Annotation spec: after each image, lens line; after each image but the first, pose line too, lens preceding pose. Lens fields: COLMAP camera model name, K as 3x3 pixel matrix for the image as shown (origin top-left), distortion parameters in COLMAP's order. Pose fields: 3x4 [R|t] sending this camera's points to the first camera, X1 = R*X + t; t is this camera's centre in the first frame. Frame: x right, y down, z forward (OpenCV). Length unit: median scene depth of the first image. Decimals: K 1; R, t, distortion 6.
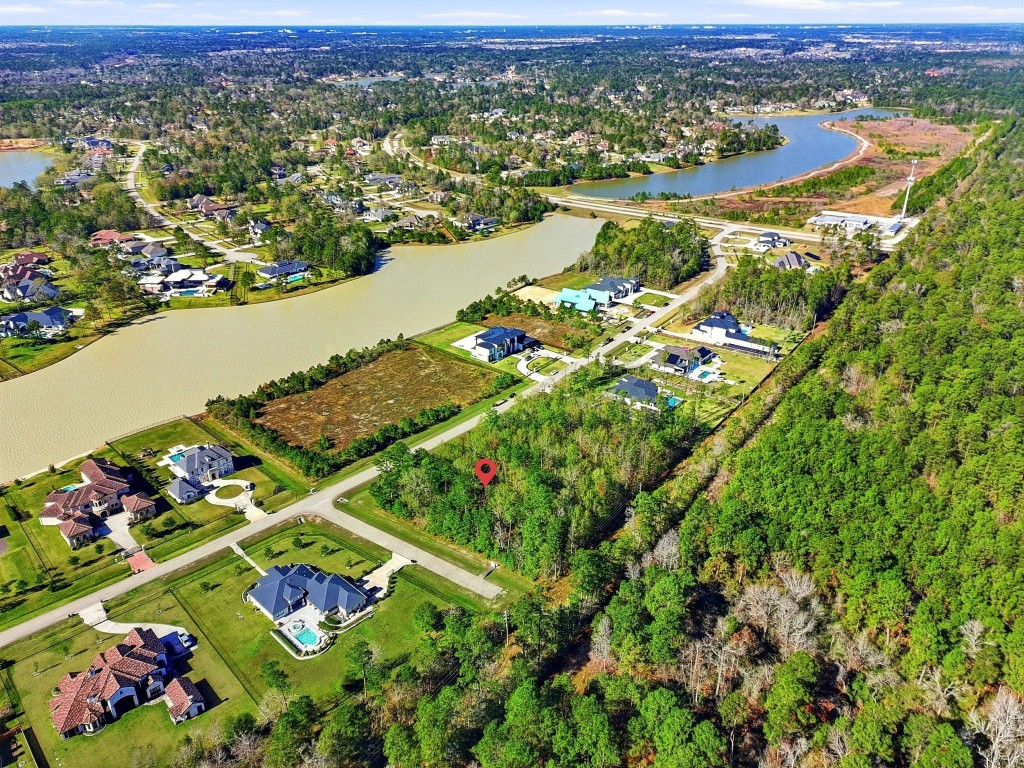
lens RADIAL K [[768.4, 0, 512.0], [0, 768.4, 384.0], [0, 0, 1]] dist [0.058038, -0.049649]
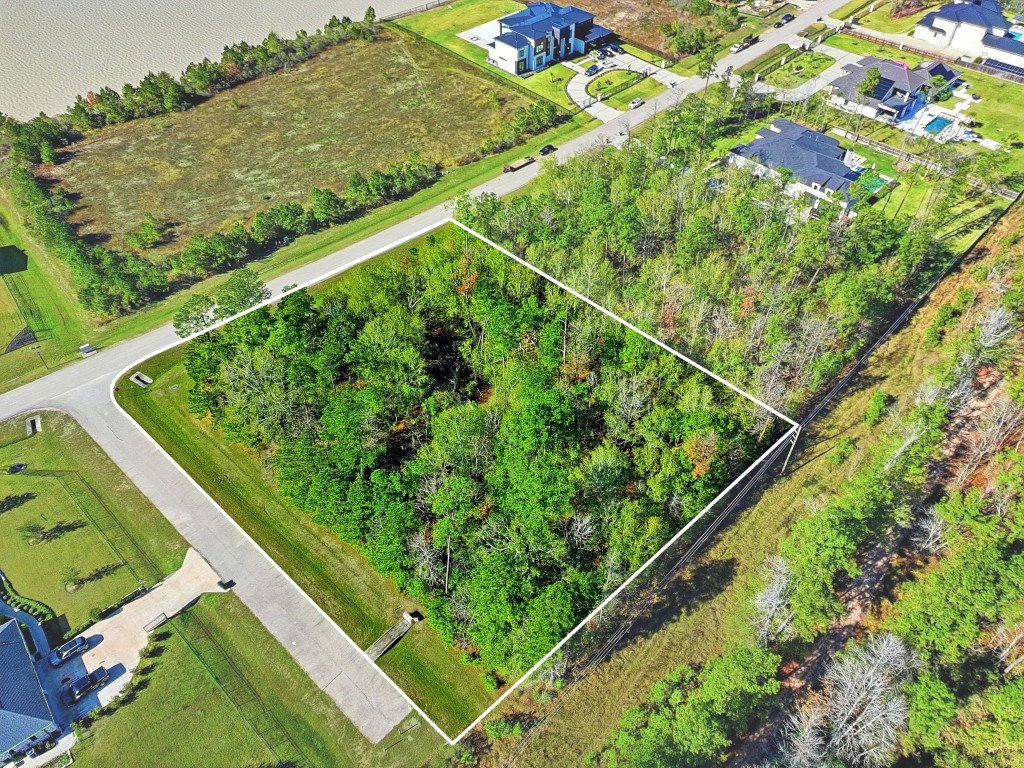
lens RADIAL K [[768.4, 0, 512.0], [0, 768.4, 384.0], [0, 0, 1]] dist [0.058038, -0.049649]
pose [[0.991524, 0.093190, -0.090526, 0.036969], [-0.054752, 0.931606, 0.359321, -0.022221], [0.117820, -0.351319, 0.928813, 0.439016]]
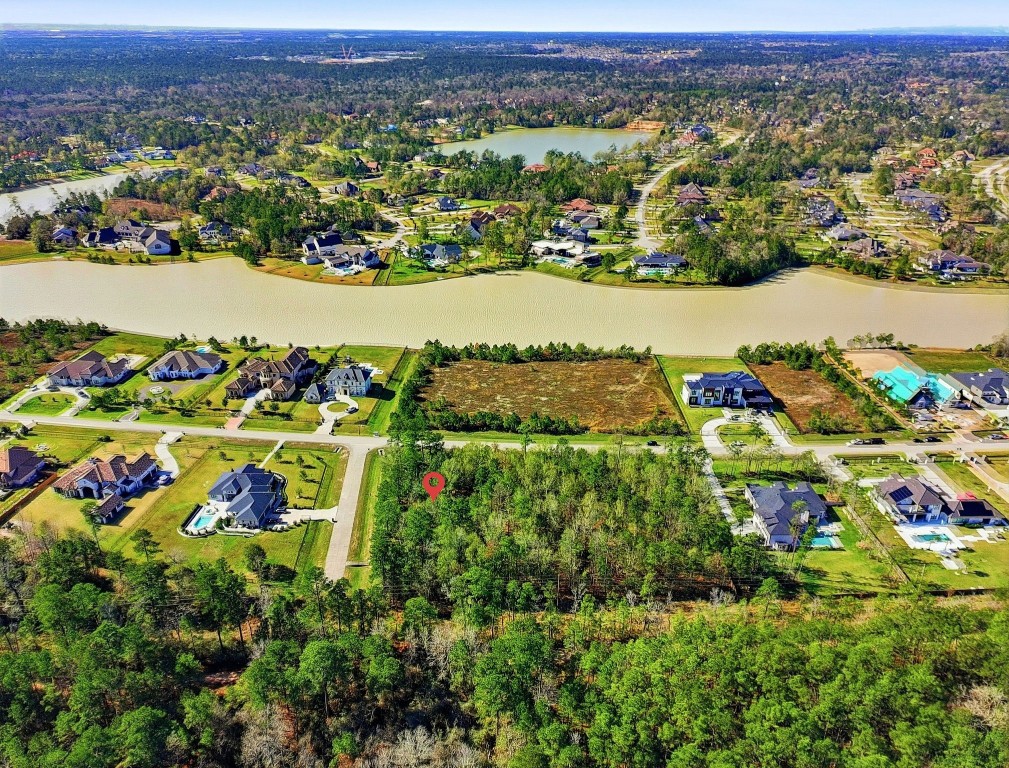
lens RADIAL K [[763.2, 0, 488.4], [0, 763.2, 384.4], [0, 0, 1]] dist [0.063432, -0.048939]
pose [[0.622936, 0.332358, -0.708159, 0.435452], [-0.332075, 0.931995, 0.145299, -0.101571], [0.708292, 0.144650, 0.690941, 0.277136]]
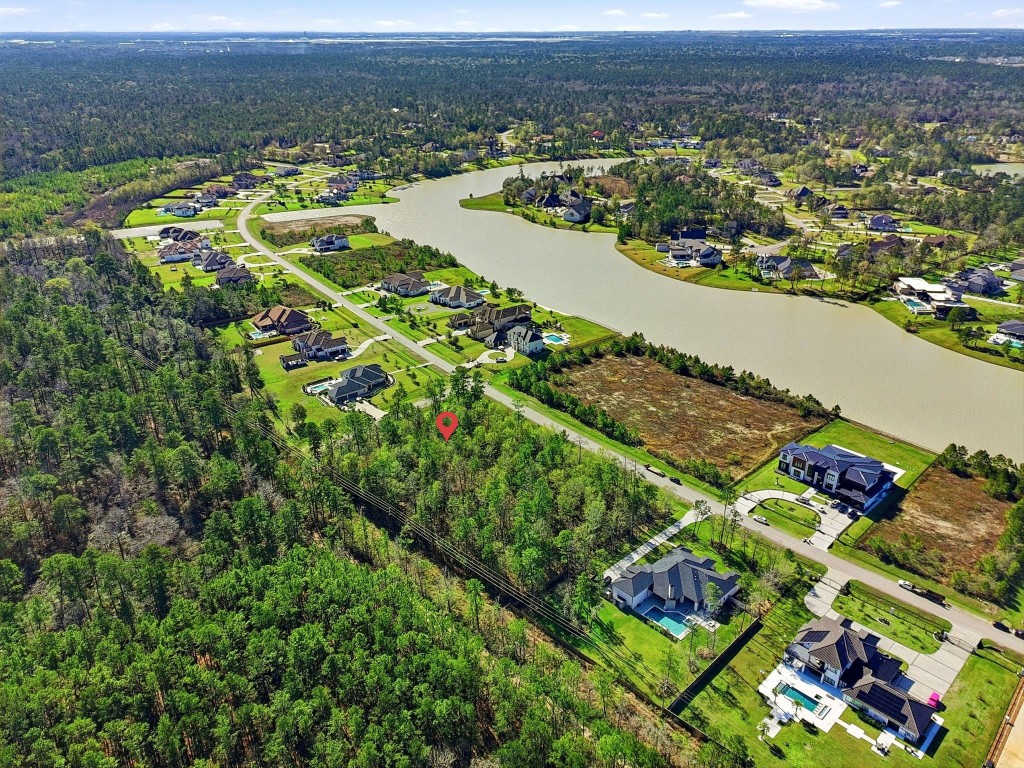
lens RADIAL K [[757.4, 0, 506.0], [0, 757.4, 382.8], [0, 0, 1]] dist [0.048386, -0.000102]
pose [[-0.138642, 0.421574, -0.896133, 0.633588], [-0.416973, 0.795908, 0.438935, -0.310372], [0.898283, 0.434518, 0.065439, 0.720684]]
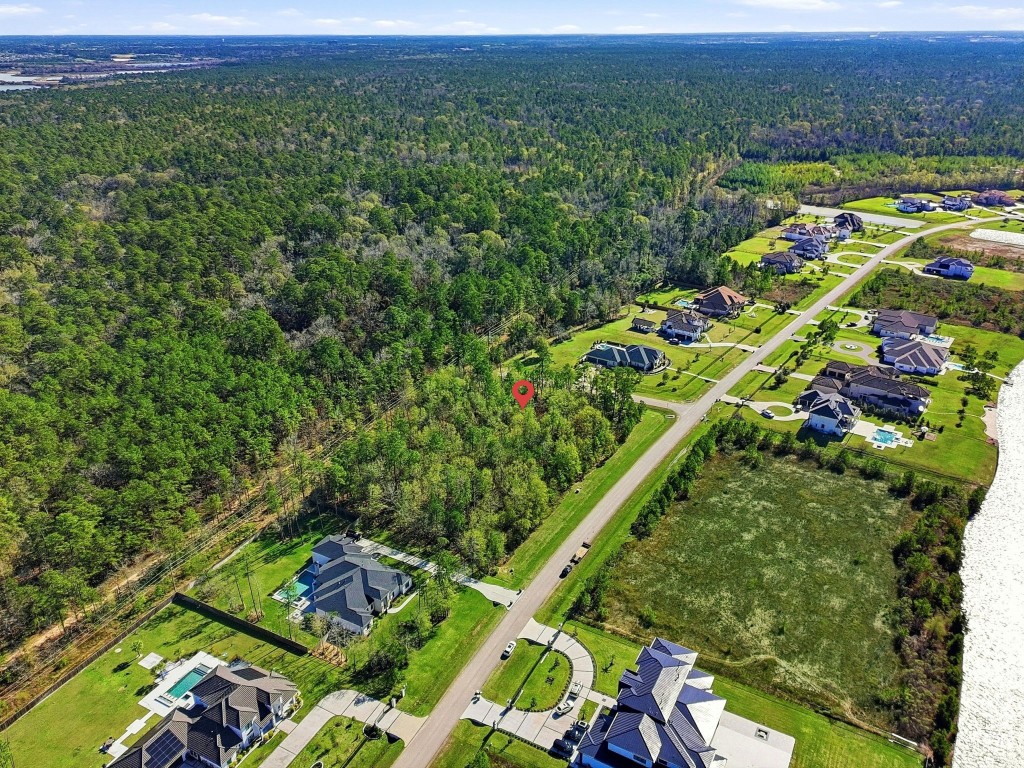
lens RADIAL K [[757.4, 0, 506.0], [0, 757.4, 382.8], [0, 0, 1]] dist [0.048386, -0.000102]
pose [[-0.986081, 0.075640, -0.148063, 0.116852], [-0.064640, 0.646060, 0.760544, -0.495747], [0.153185, 0.759529, -0.632179, 1.194860]]
